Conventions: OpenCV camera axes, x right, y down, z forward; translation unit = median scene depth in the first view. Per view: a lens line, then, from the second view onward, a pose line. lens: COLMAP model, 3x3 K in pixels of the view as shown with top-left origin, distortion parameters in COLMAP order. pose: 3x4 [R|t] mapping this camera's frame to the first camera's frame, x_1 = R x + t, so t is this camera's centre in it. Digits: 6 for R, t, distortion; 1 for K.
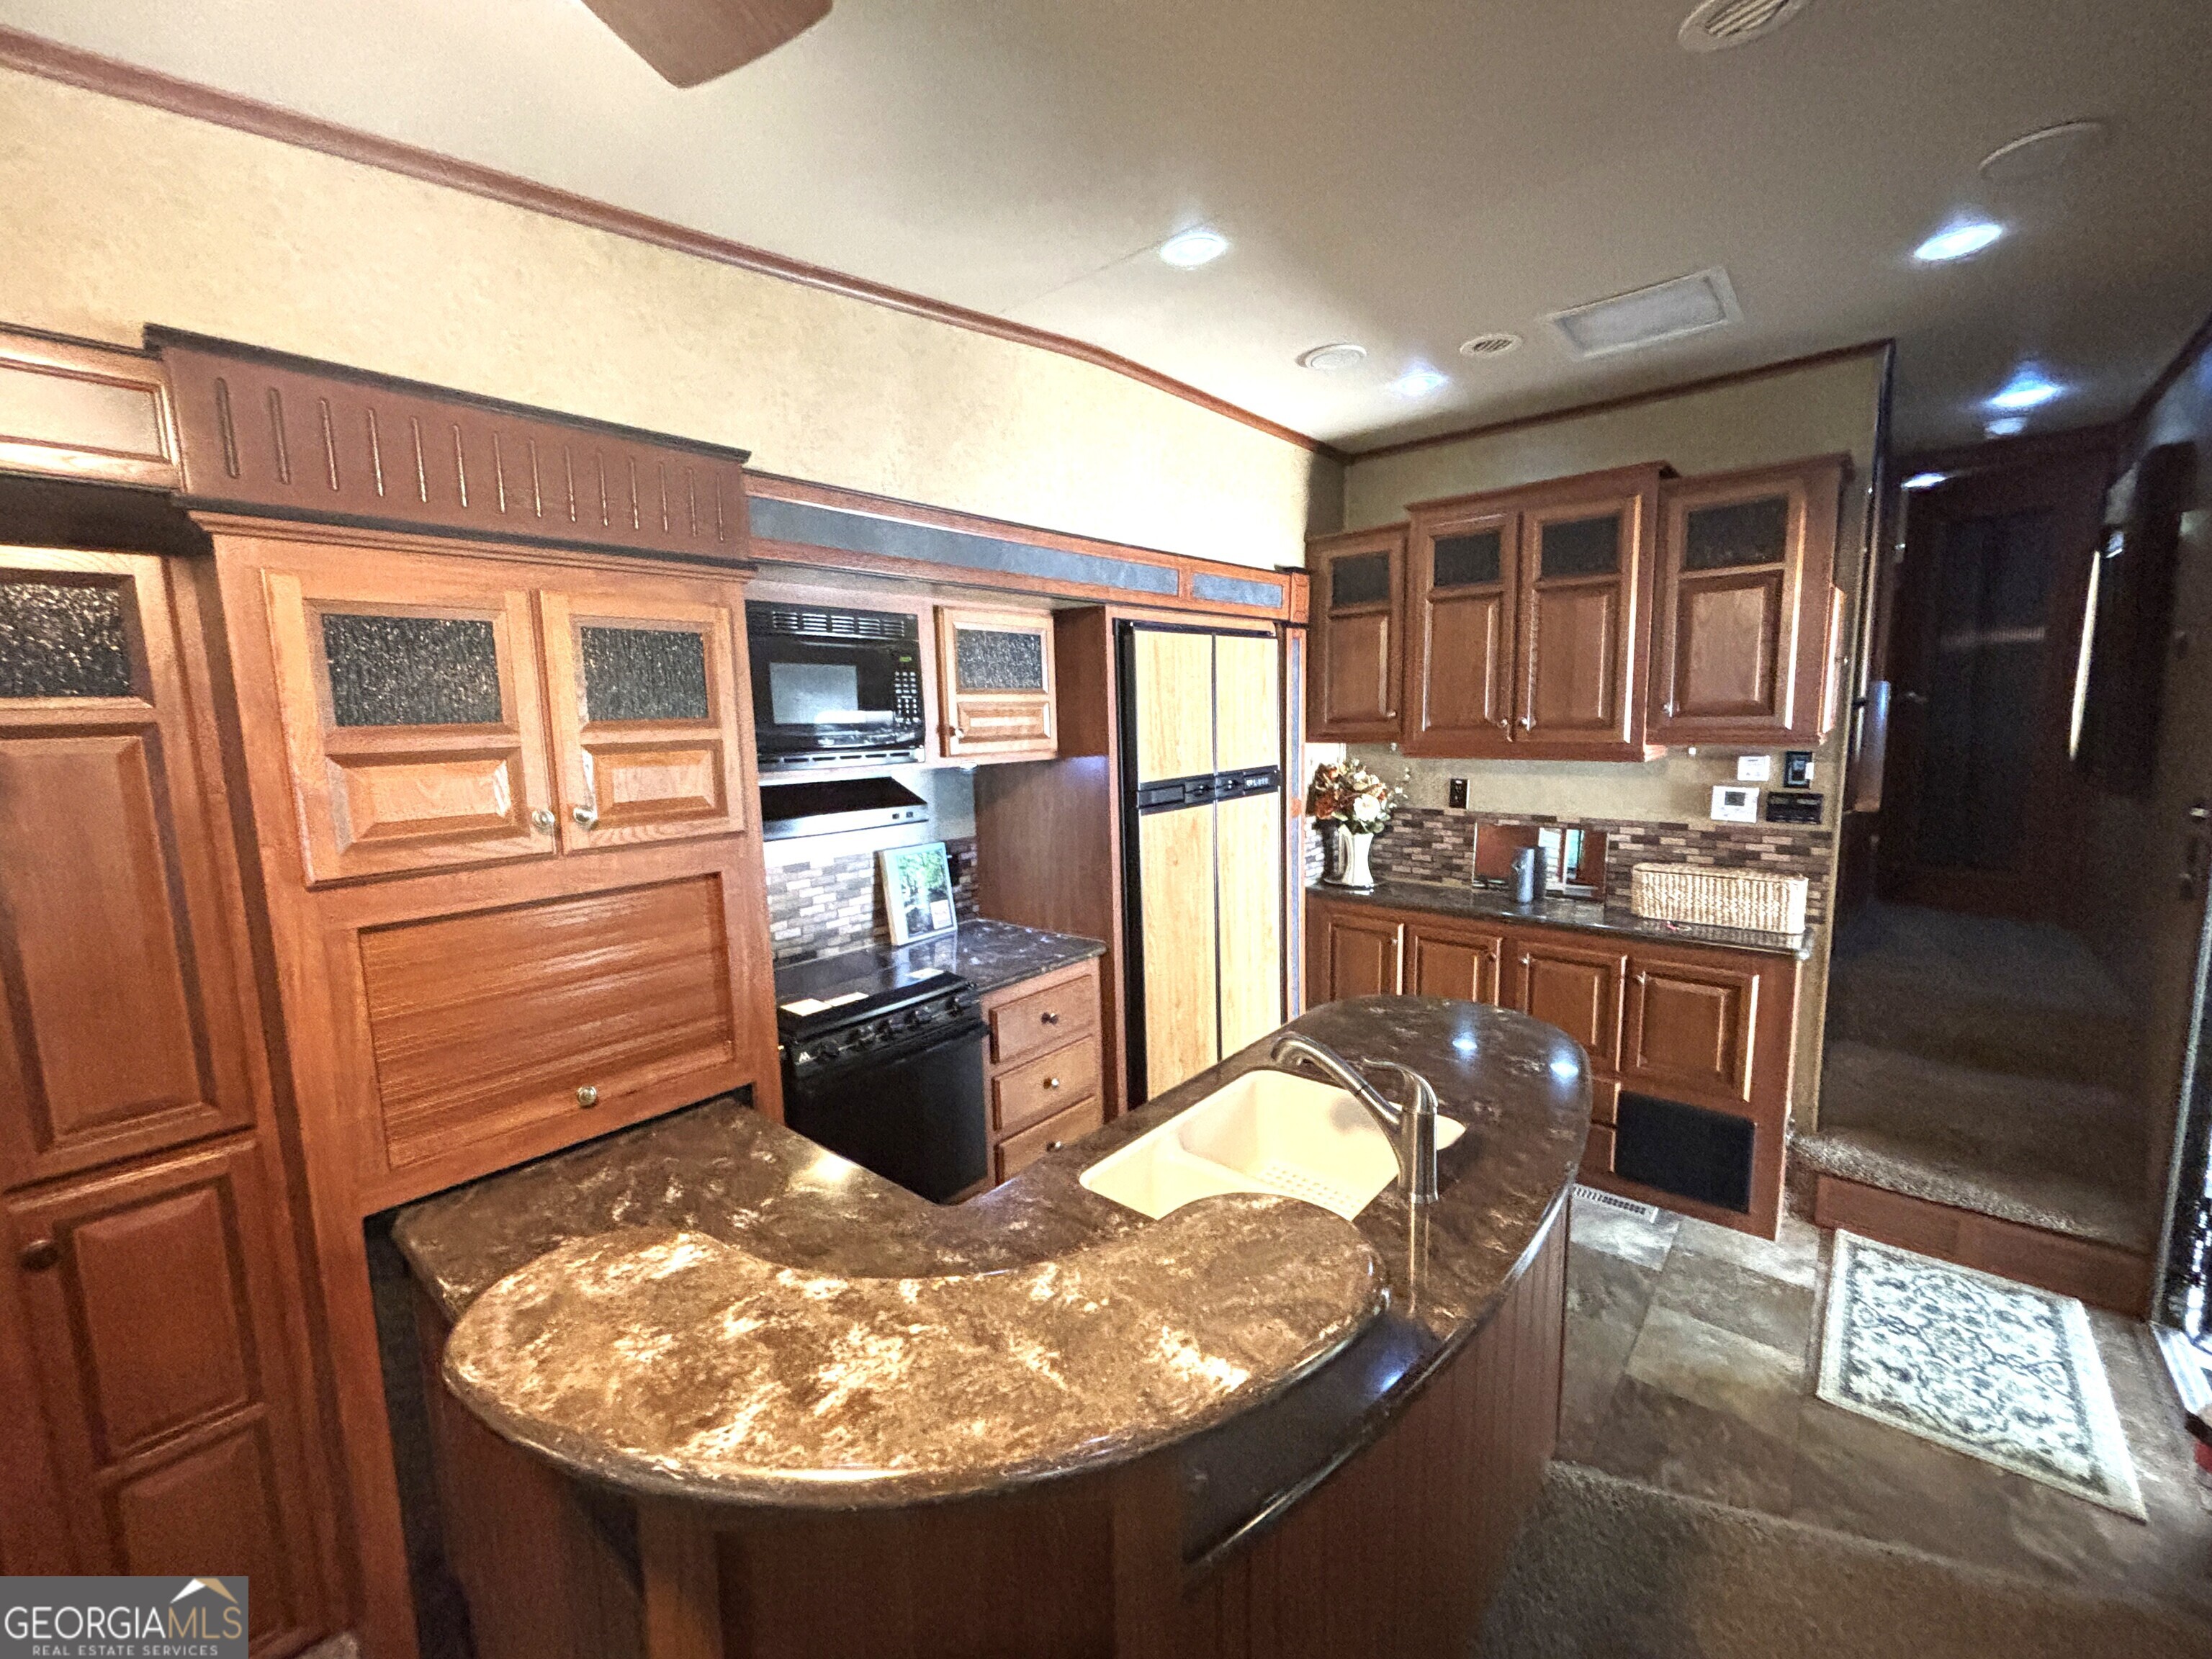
lens RADIAL K [[887.4, 0, 1106.0], [0, 887.4, 829.5], [0, 0, 1]] dist [0.001529, 0.000018]
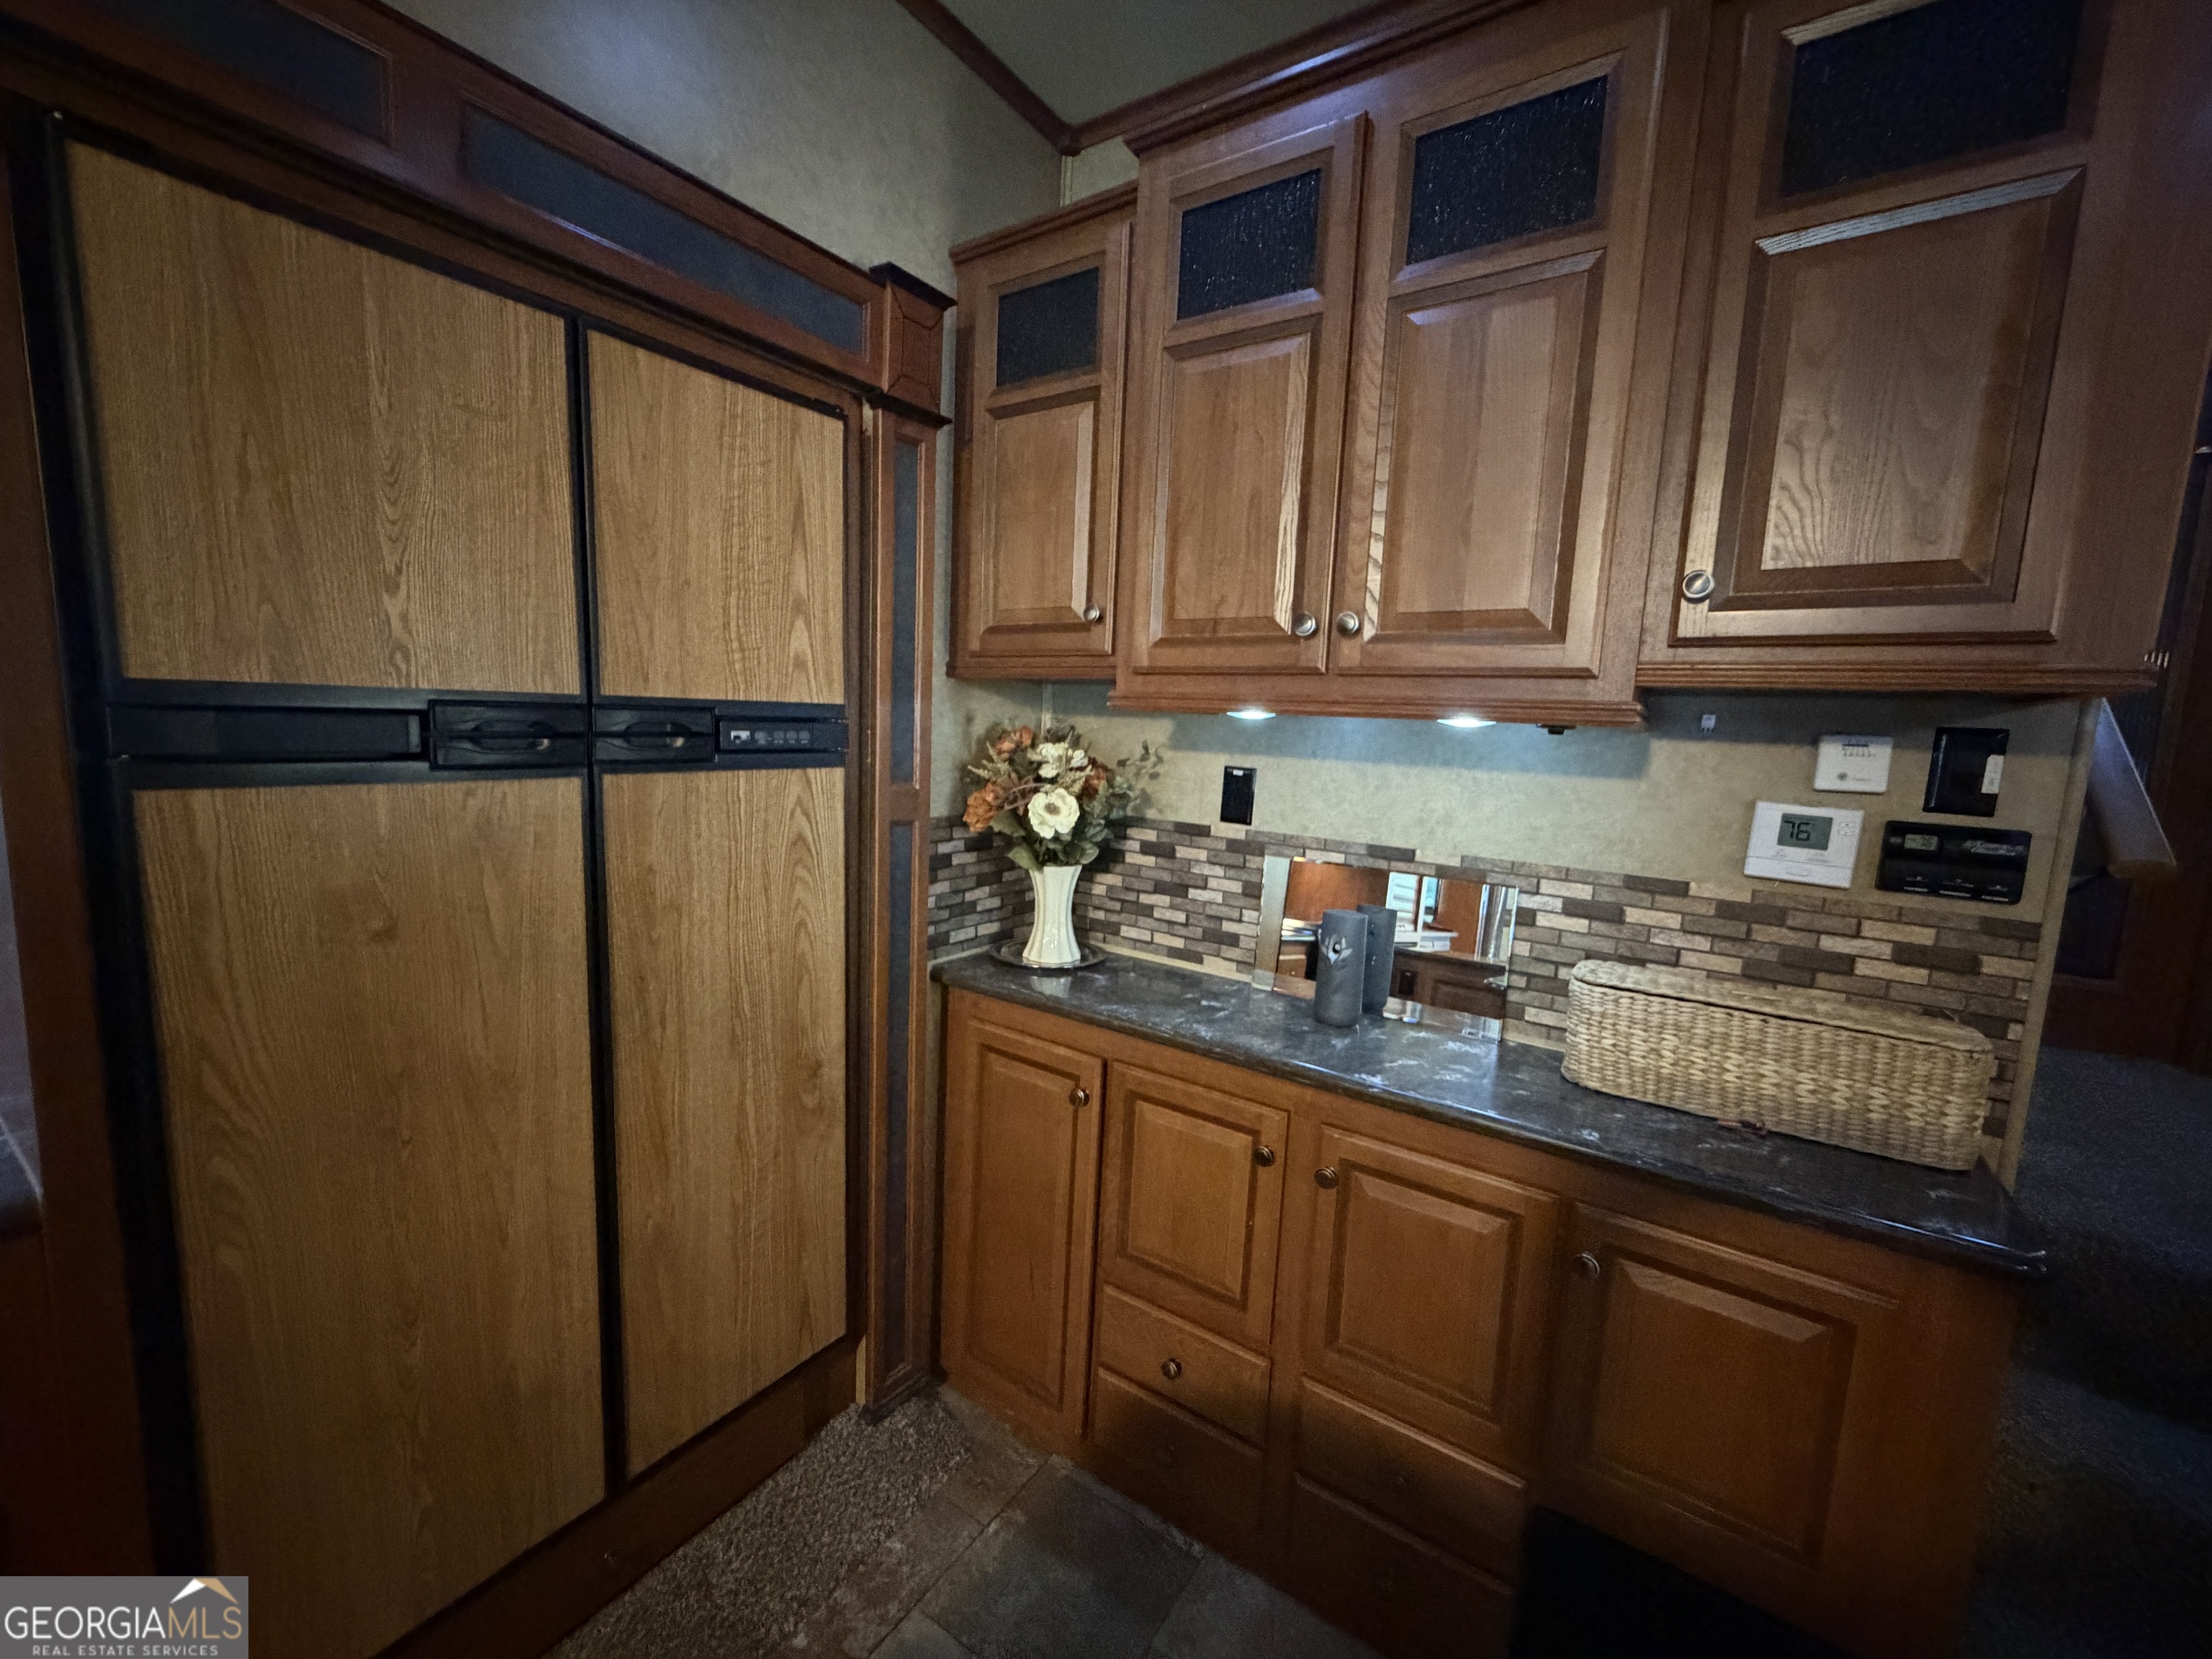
lens RADIAL K [[893.3, 0, 1097.8], [0, 893.3, 828.4], [0, 0, 1]] dist [0.002714, 0.003660]
pose [[0.990391, 0.051719, 0.128258, 0.283883], [-0.050496, 0.998643, -0.012771, -0.012215], [-0.128744, 0.006172, 0.991659, 0.561529]]
